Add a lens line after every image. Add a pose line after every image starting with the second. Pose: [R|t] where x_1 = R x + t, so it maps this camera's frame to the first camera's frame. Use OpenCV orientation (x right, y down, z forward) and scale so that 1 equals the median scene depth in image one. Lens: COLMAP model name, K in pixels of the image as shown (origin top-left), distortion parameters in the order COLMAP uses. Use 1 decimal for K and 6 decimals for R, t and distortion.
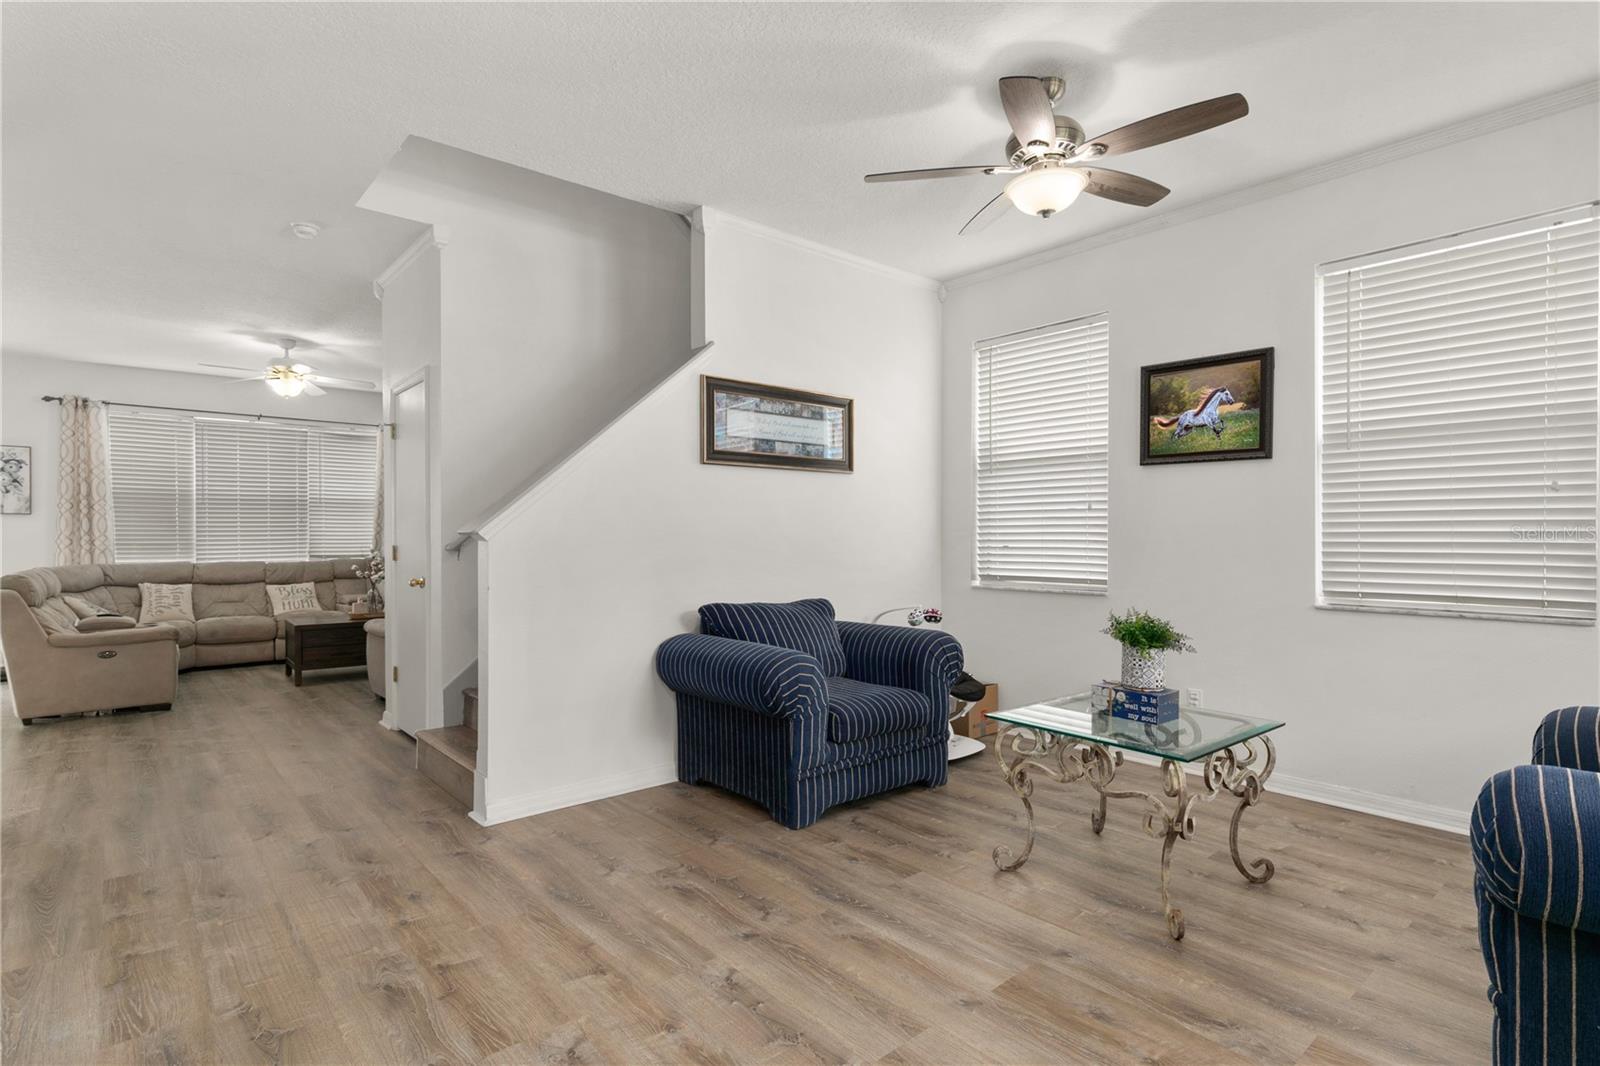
lens RADIAL K [[795.1, 0, 797.0], [0, 795.1, 541.6], [0, 0, 1]] dist [0.002023, -0.000949]
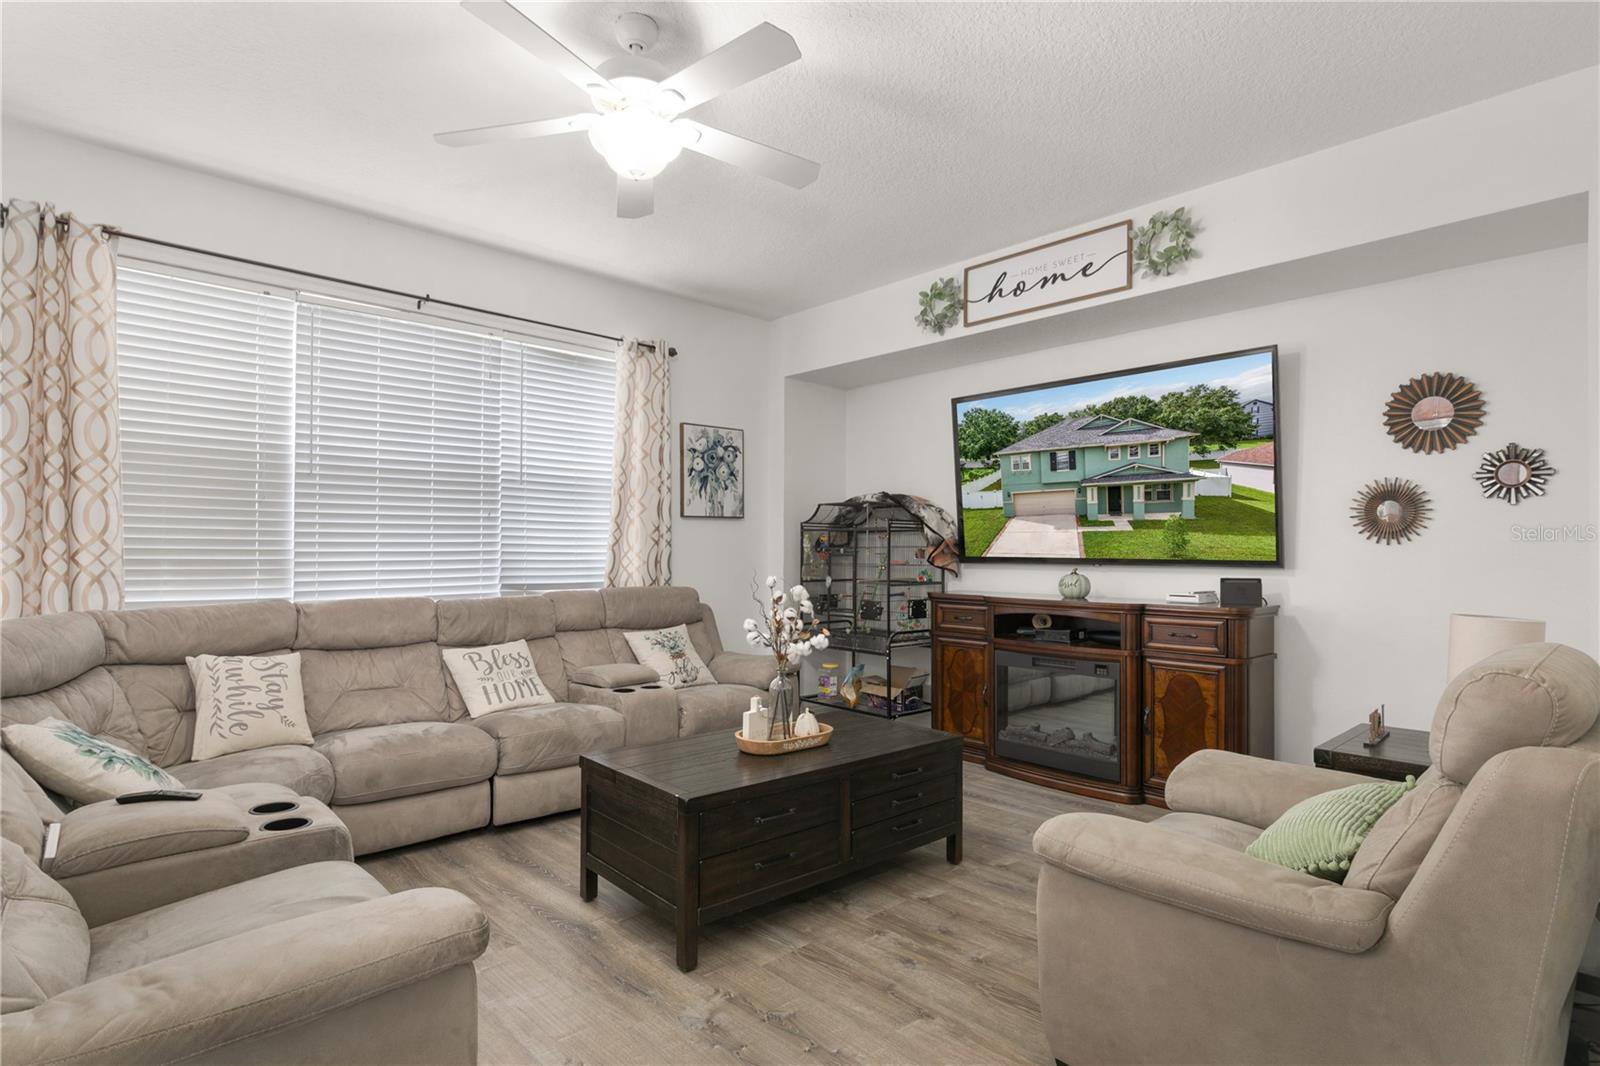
lens RADIAL K [[795.1, 0, 785.6], [0, 795.1, 544.6], [0, 0, 1]] dist [0.002023, -0.000949]
pose [[0.999101, 0.006711, 0.041853, -0.522833], [-0.005972, 0.999825, -0.017754, -0.000565], [-0.041965, 0.017488, 0.998966, 0.560131]]
